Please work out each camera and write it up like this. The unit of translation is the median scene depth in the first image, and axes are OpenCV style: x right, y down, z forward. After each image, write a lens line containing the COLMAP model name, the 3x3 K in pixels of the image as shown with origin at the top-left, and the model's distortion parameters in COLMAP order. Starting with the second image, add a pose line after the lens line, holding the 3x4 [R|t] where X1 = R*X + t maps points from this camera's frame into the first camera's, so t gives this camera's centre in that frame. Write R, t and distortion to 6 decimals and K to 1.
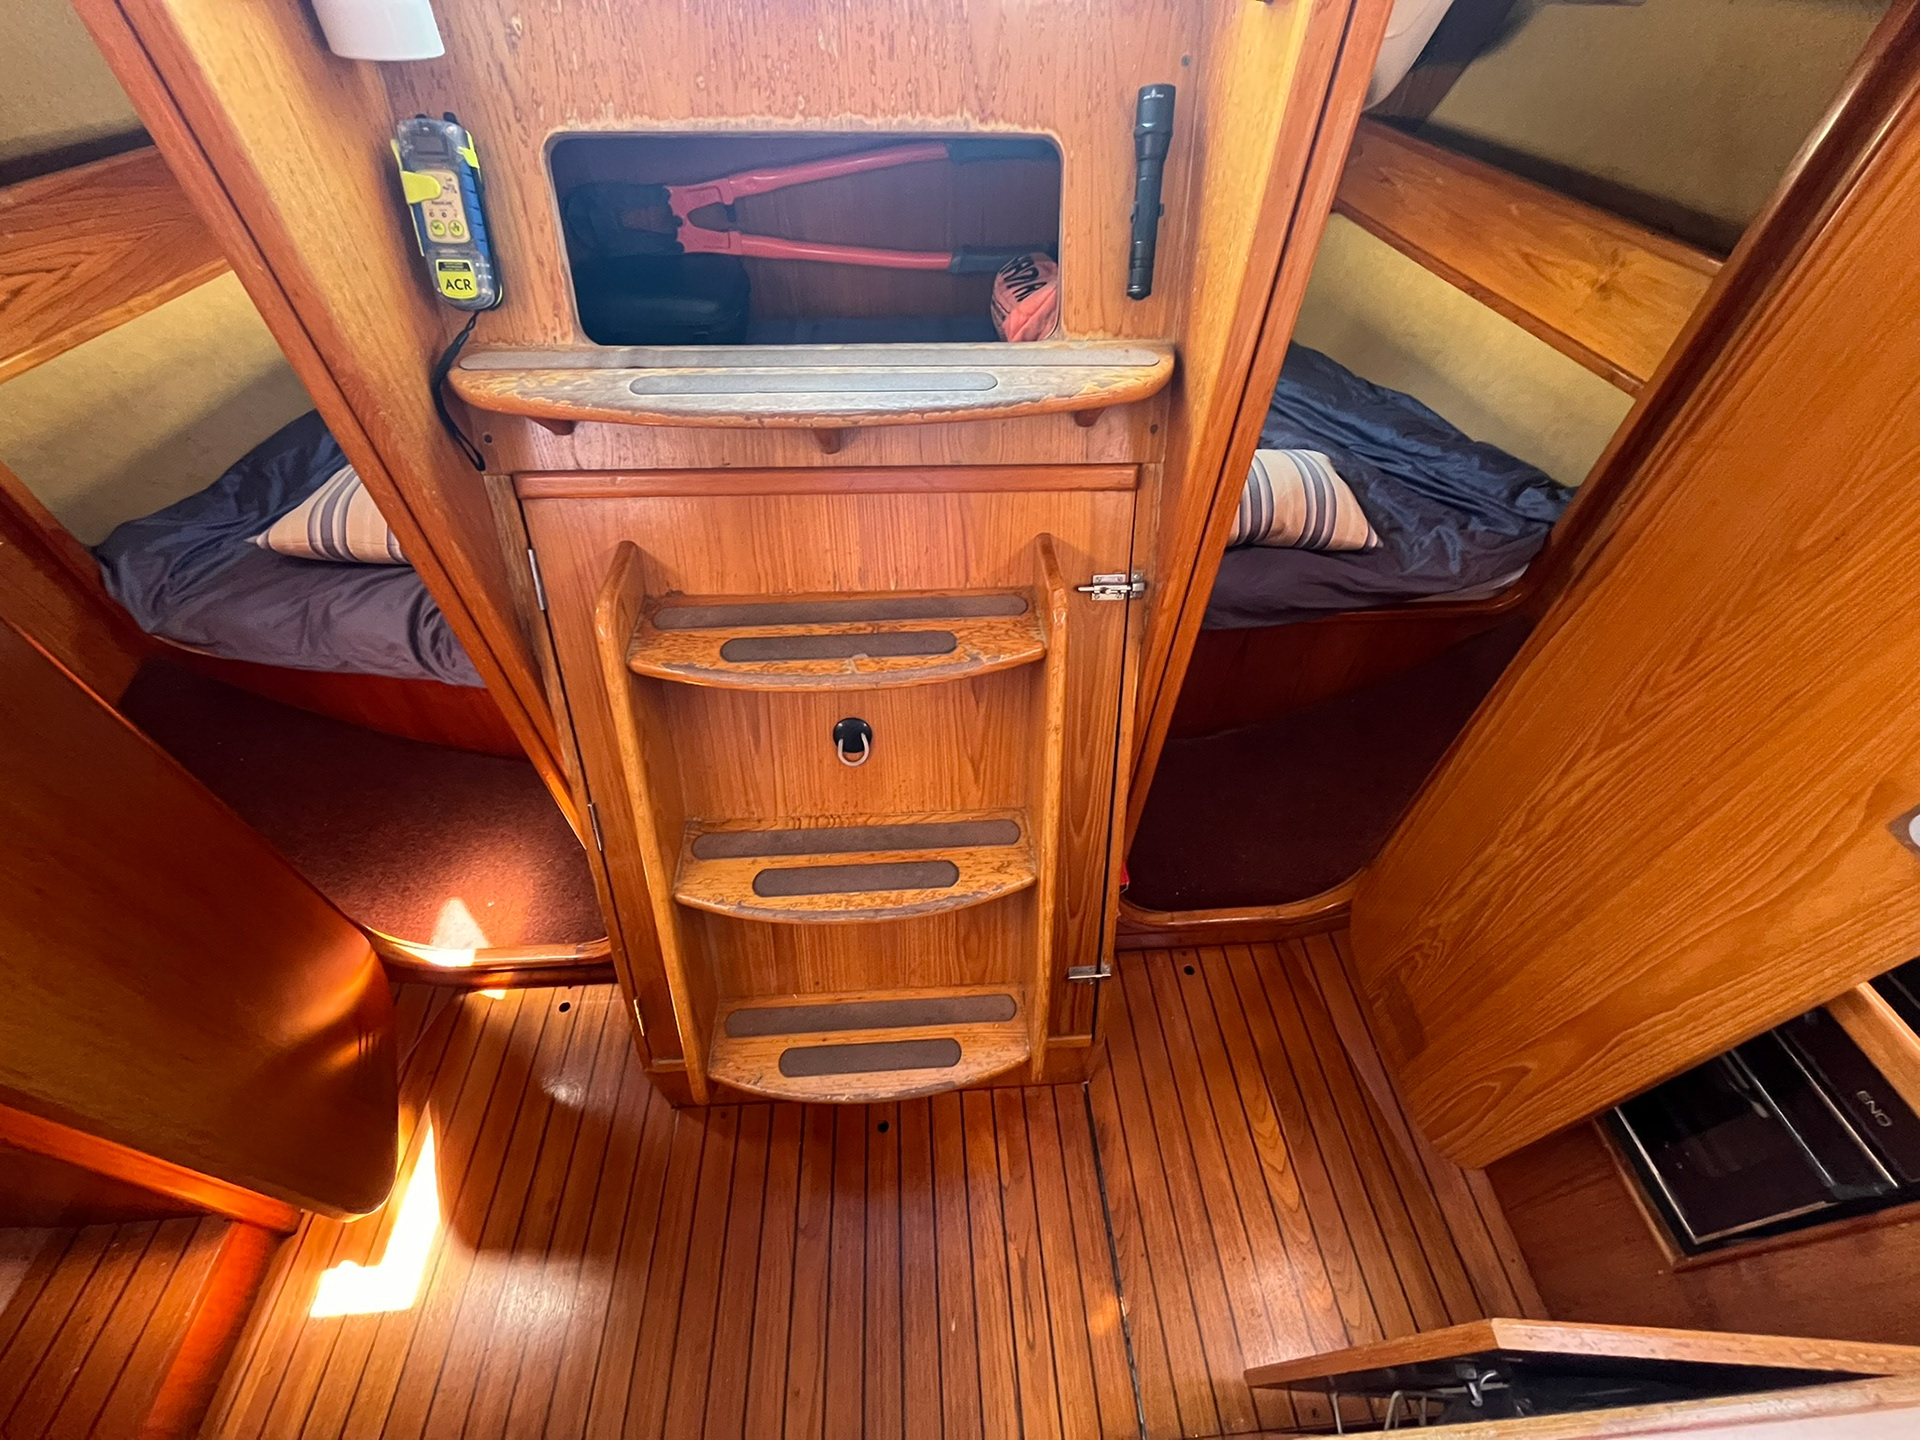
lens RADIAL K [[771.8, 0, 962.0], [0, 771.8, 718.5], [0, 0, 1]] dist [-0.003310, 0.000017]
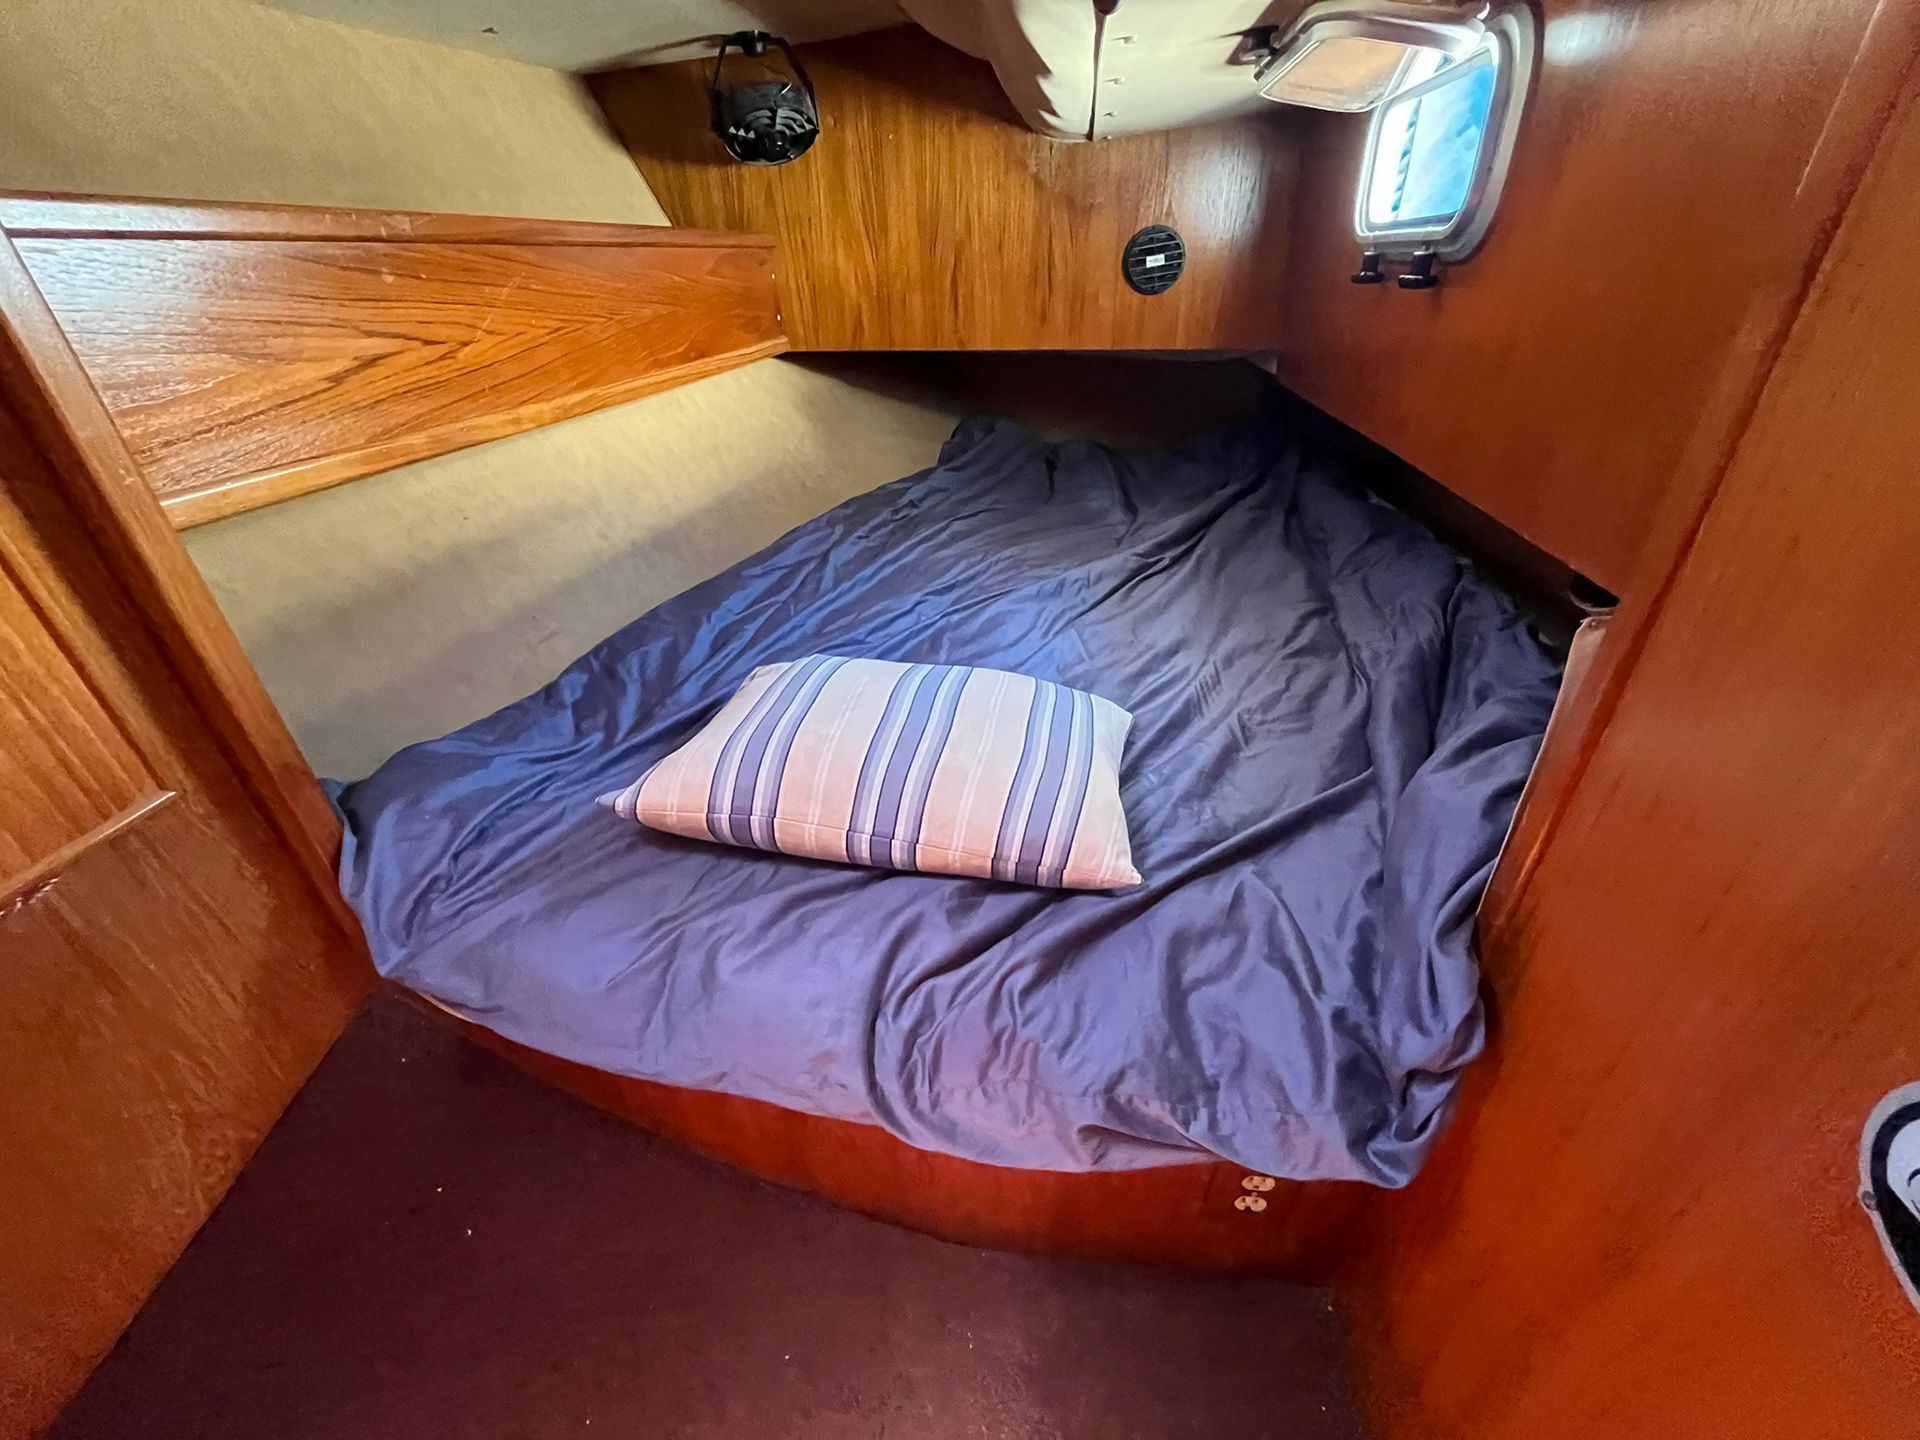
lens RADIAL K [[771.8, 0, 962.6], [0, 771.8, 719.8], [0, 0, 1]] dist [-0.003310, 0.000017]
pose [[0.978762, 0.066696, -0.193848, -0.577160], [-0.116180, 0.959547, -0.256460, -0.173698], [0.168901, 0.273535, 0.946917, 0.521262]]
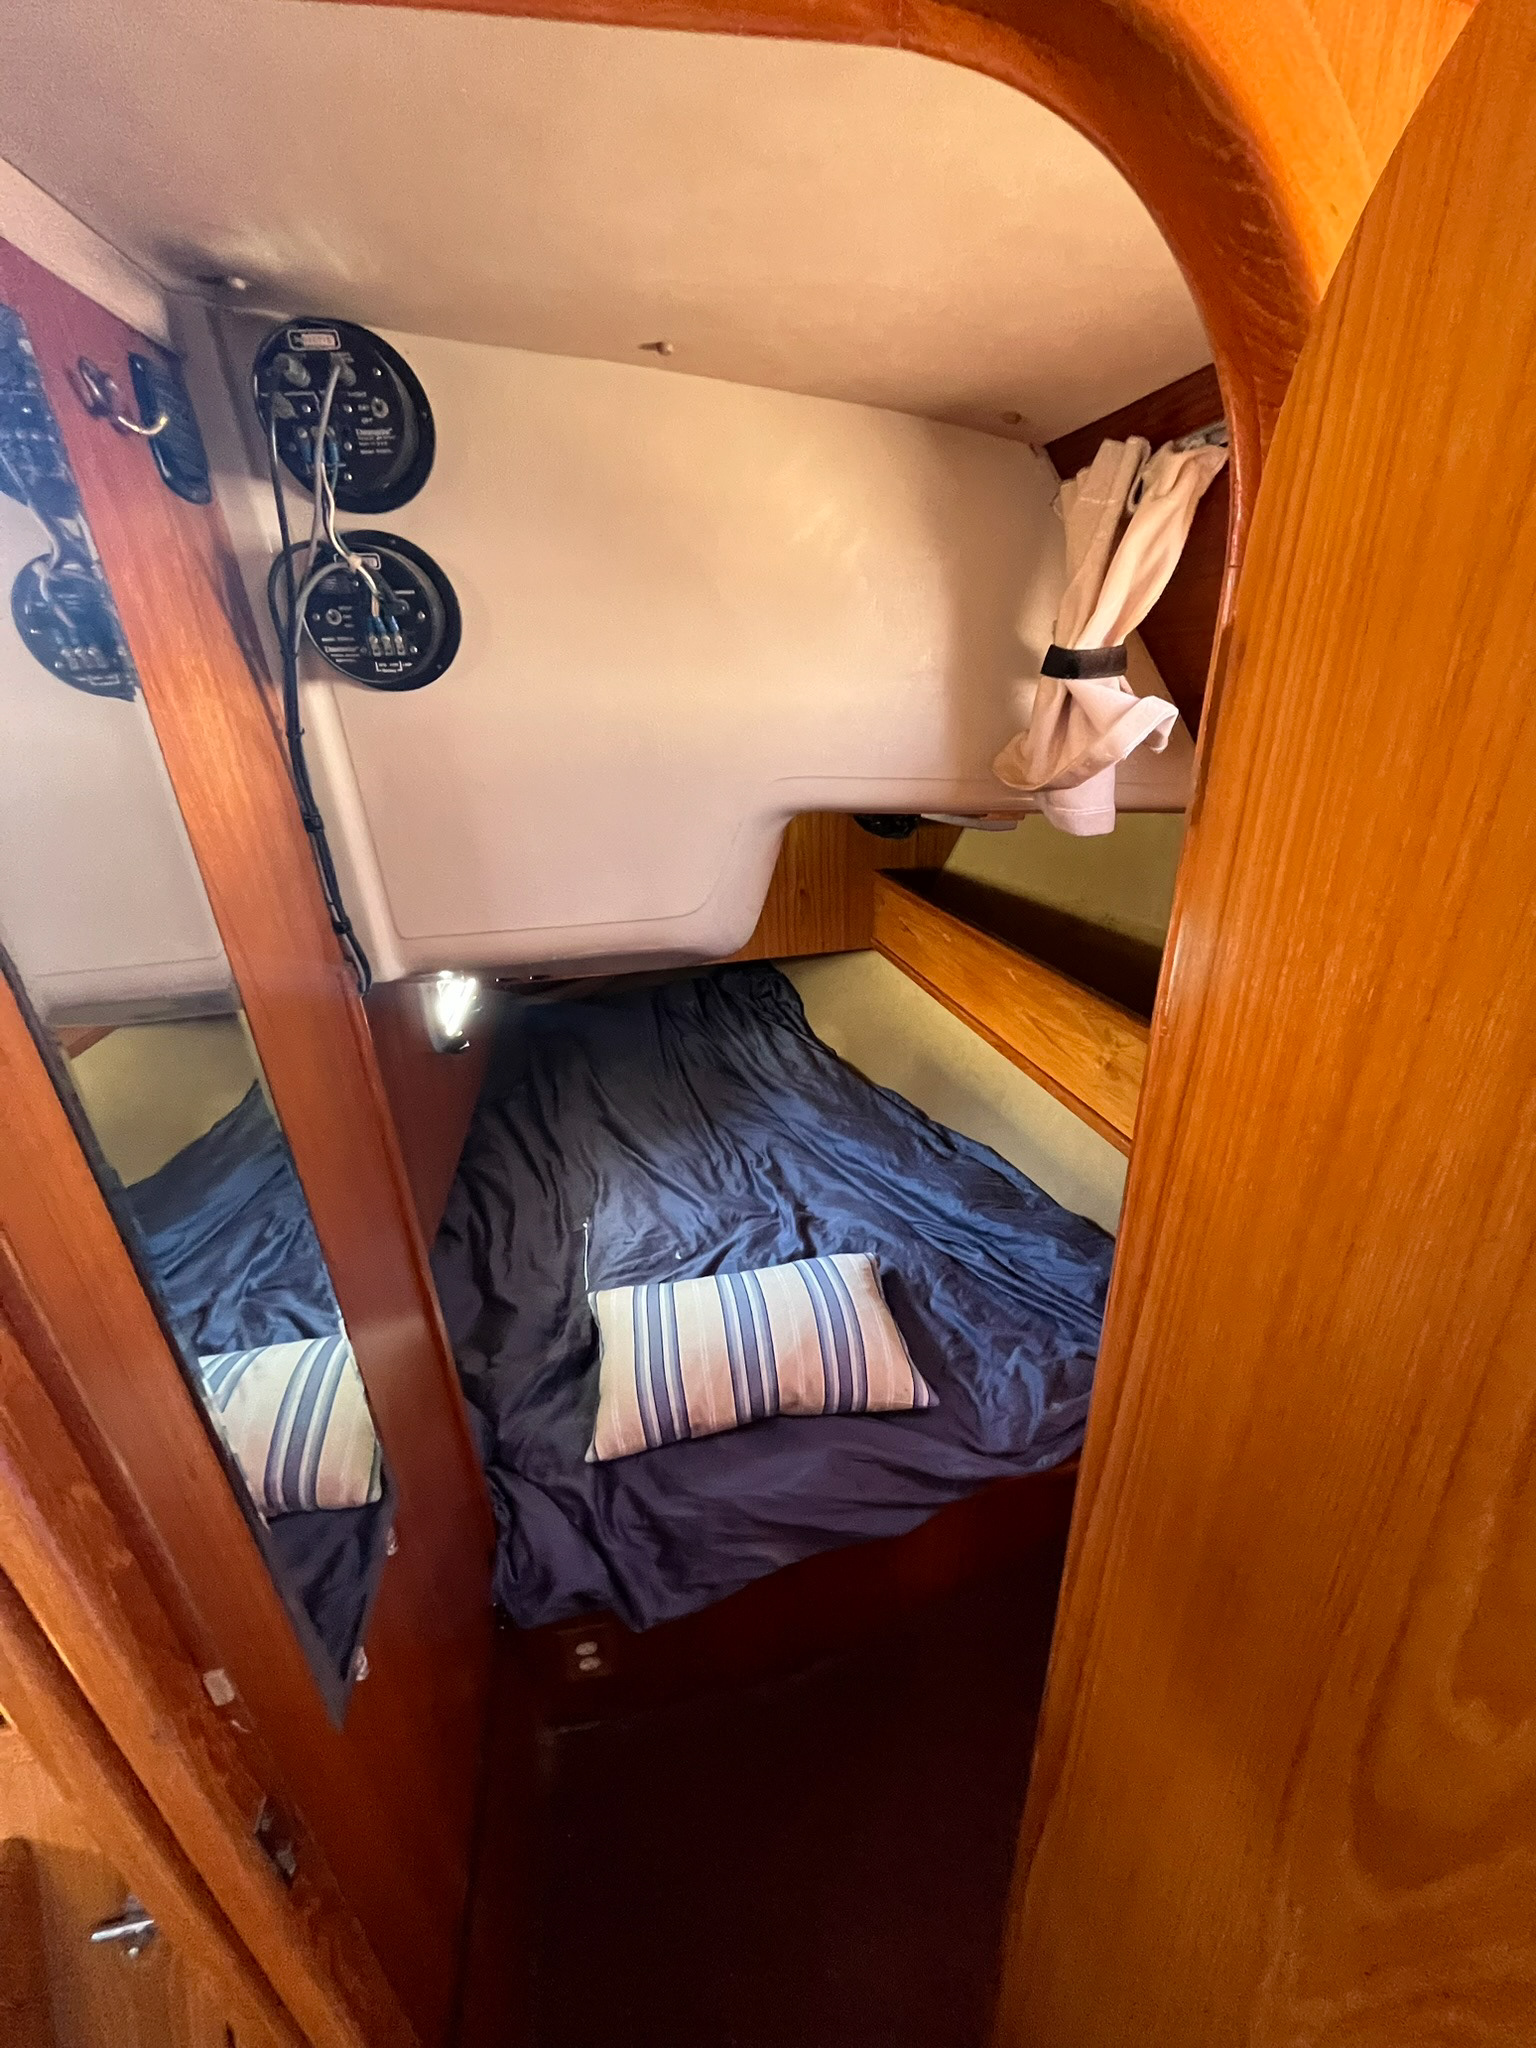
lens RADIAL K [[823.3, 0, 769.8], [0, 823.3, 1029.0], [0, 0, 1]] dist [-0.003310, 0.000017]
pose [[0.991902, -0.096772, 0.082254, 0.382870], [0.121193, 0.914878, -0.385112, -0.287523], [-0.037984, 0.391961, 0.919197, 0.157804]]
